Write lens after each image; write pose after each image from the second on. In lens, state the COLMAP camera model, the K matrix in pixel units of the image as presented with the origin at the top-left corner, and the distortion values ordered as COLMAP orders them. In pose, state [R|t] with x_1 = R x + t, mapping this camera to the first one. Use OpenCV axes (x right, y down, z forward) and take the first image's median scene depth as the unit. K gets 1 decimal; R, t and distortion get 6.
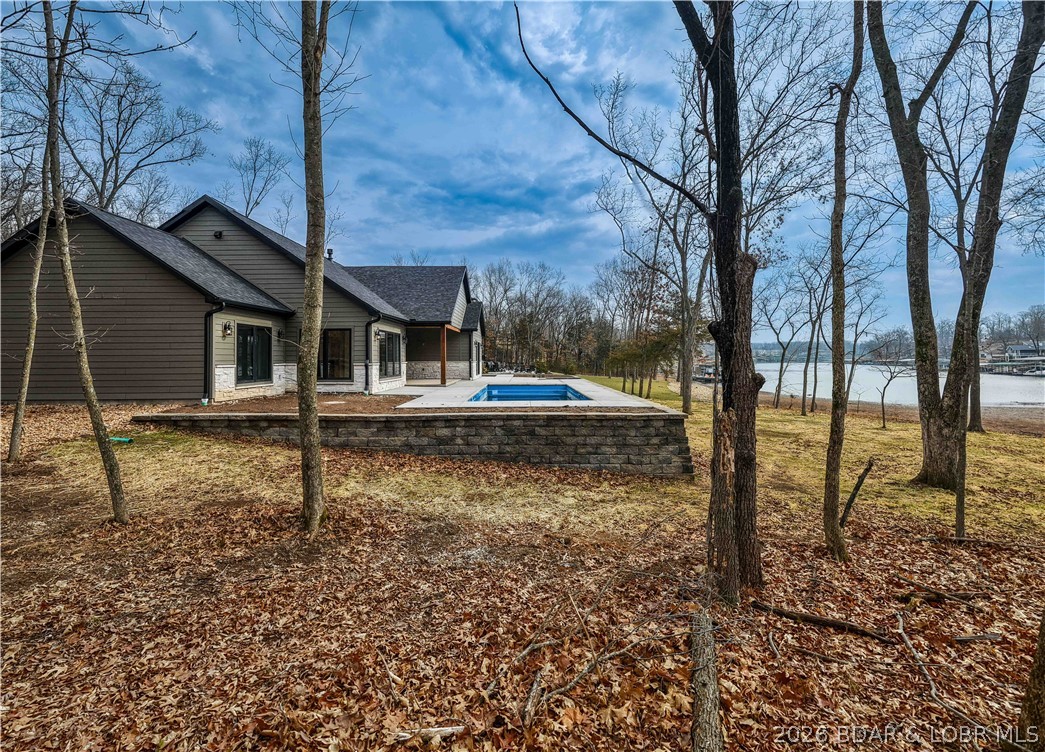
lens RADIAL K [[471.9, 0, 522.5], [0, 471.9, 354.6], [0, 0, 1]] dist [0.001136, 0.000271]
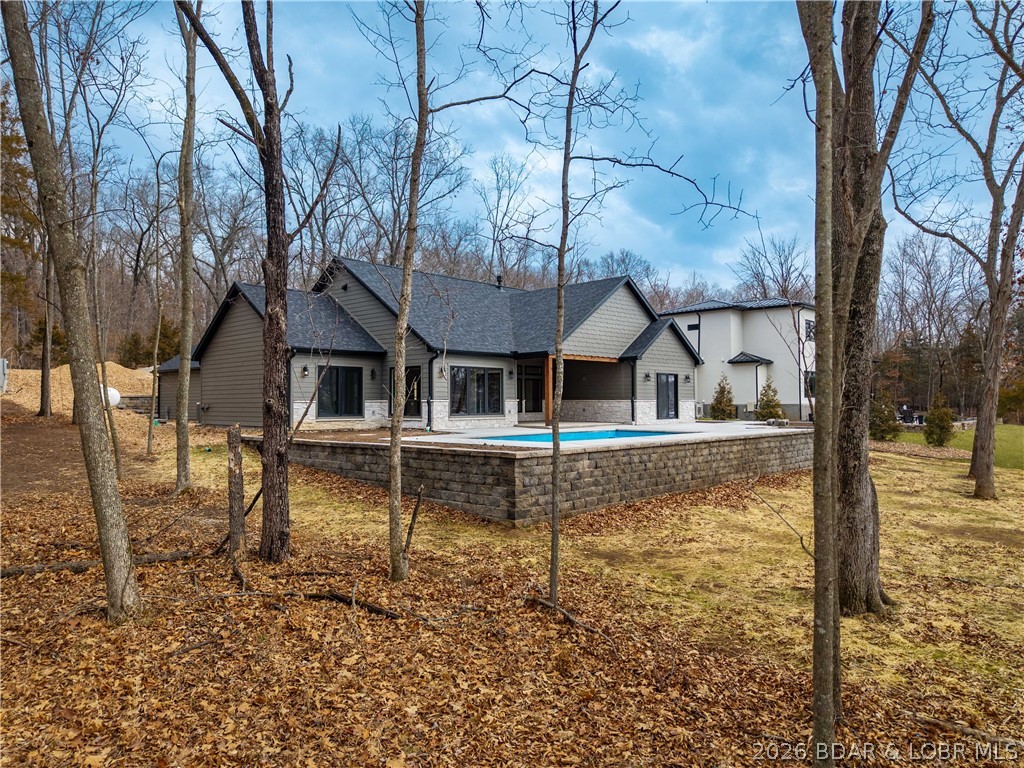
lens RADIAL K [[693.0, 0, 512.0], [0, 693.0, 384.0], [0, 0, 1]] dist [-0.001655, -0.000481]
pose [[0.746513, -0.019038, -0.665098, 0.807657], [0.006154, 0.999745, -0.021710, 0.018764], [0.665342, 0.012114, 0.746440, 0.025774]]
